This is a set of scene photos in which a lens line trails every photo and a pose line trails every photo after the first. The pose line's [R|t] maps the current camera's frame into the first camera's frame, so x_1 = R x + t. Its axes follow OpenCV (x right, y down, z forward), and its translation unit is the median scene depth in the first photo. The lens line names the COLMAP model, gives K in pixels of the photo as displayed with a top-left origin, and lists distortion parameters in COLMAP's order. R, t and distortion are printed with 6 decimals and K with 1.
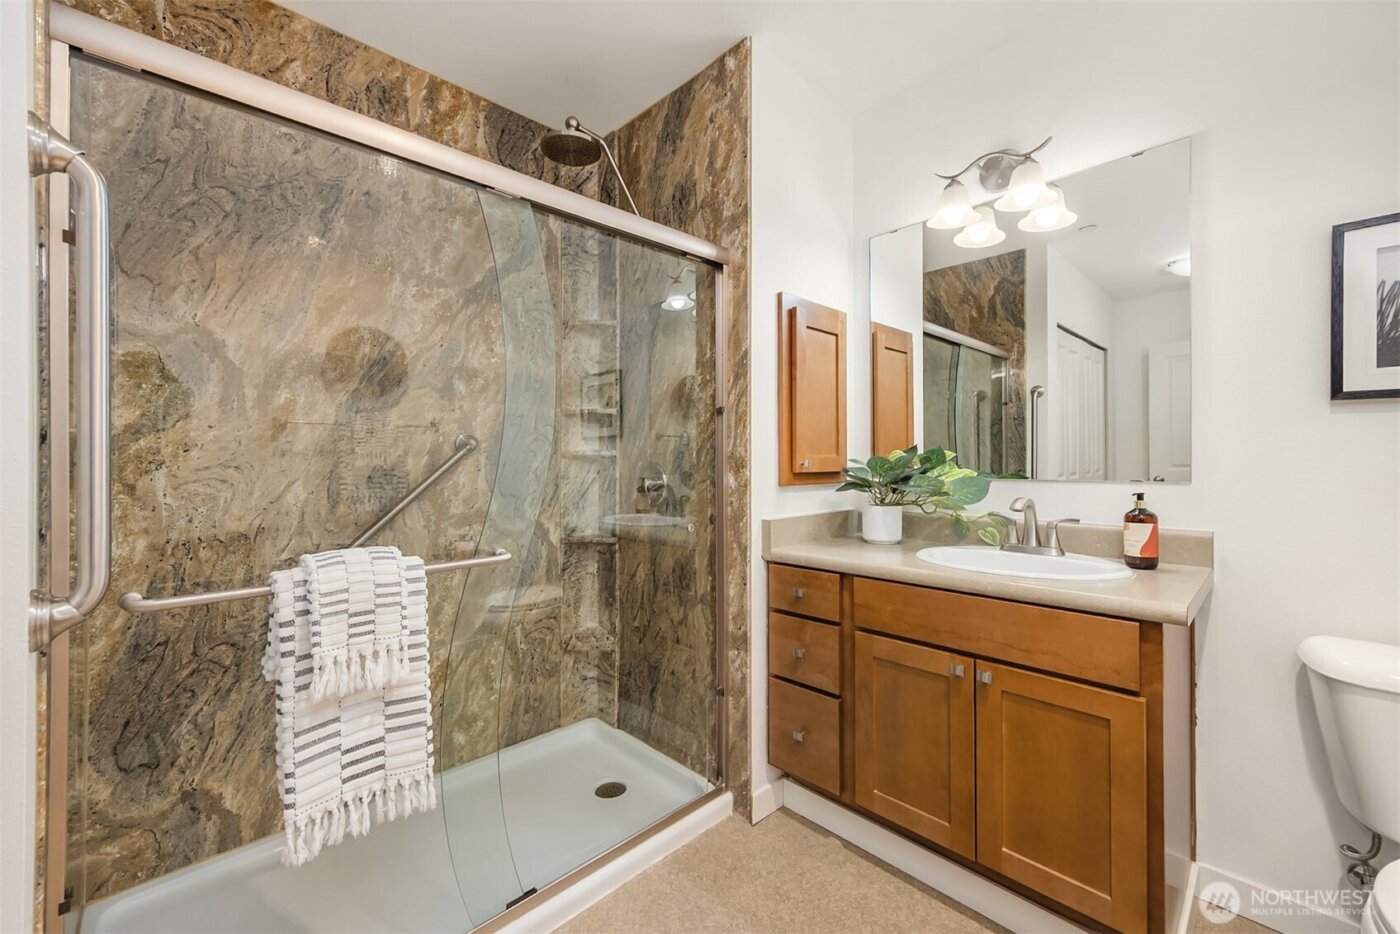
lens RADIAL K [[570.3, 0, 700.8], [0, 570.3, 462.5], [0, 0, 1]] dist [0.009071, -0.001379]
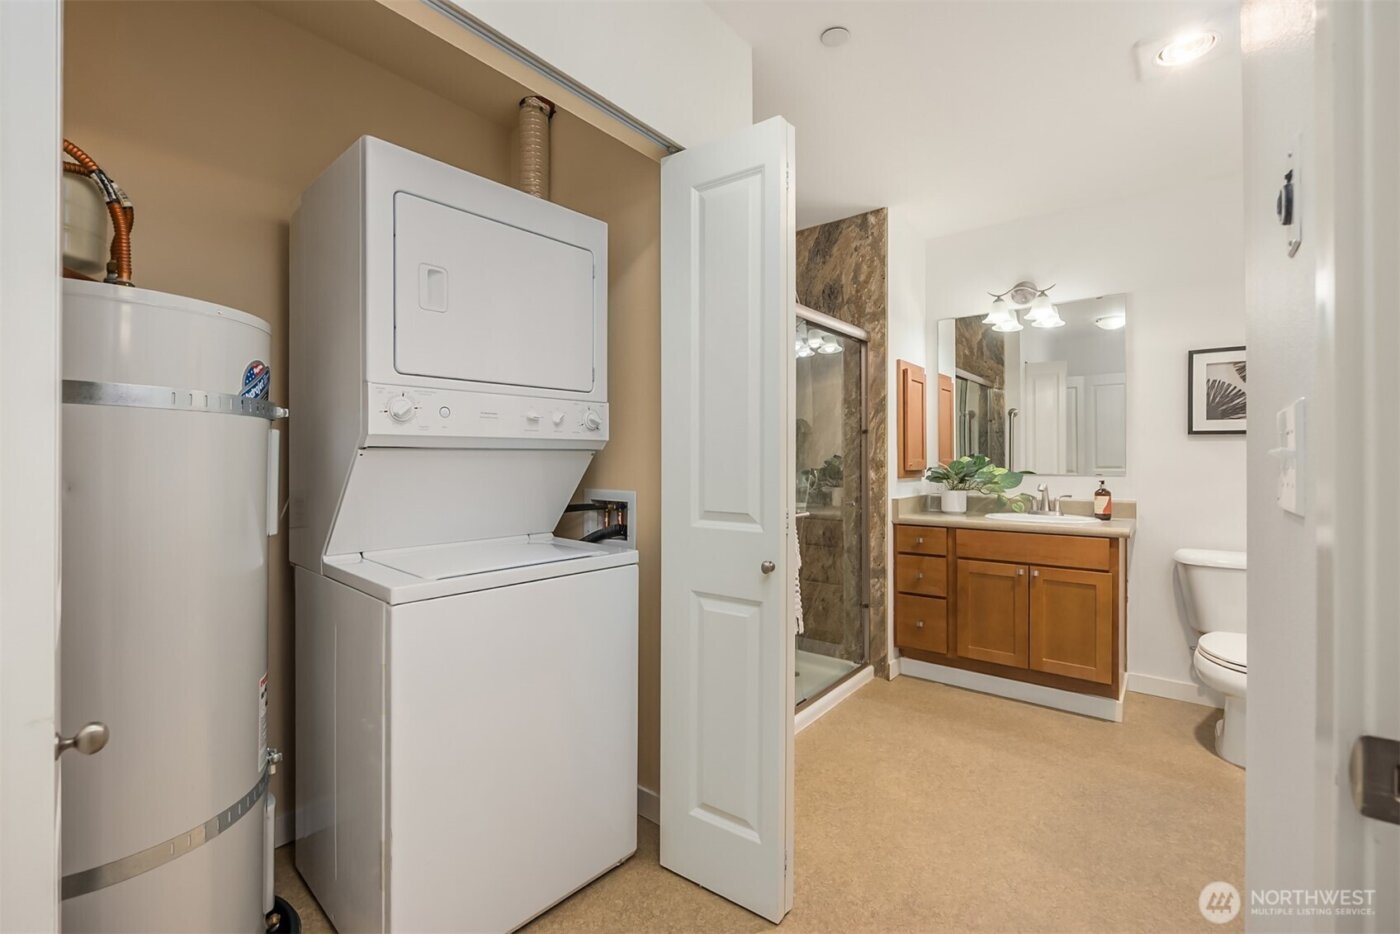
lens RADIAL K [[626.2, 0, 698.5], [0, 626.2, 462.6], [0, 0, 1]] dist [-0.003590, 0.000497]
pose [[0.989503, 0.003197, 0.144474, -0.699272], [-0.003029, 0.999994, -0.001382, 0.000361], [-0.144478, 0.000930, 0.989508, -0.699112]]
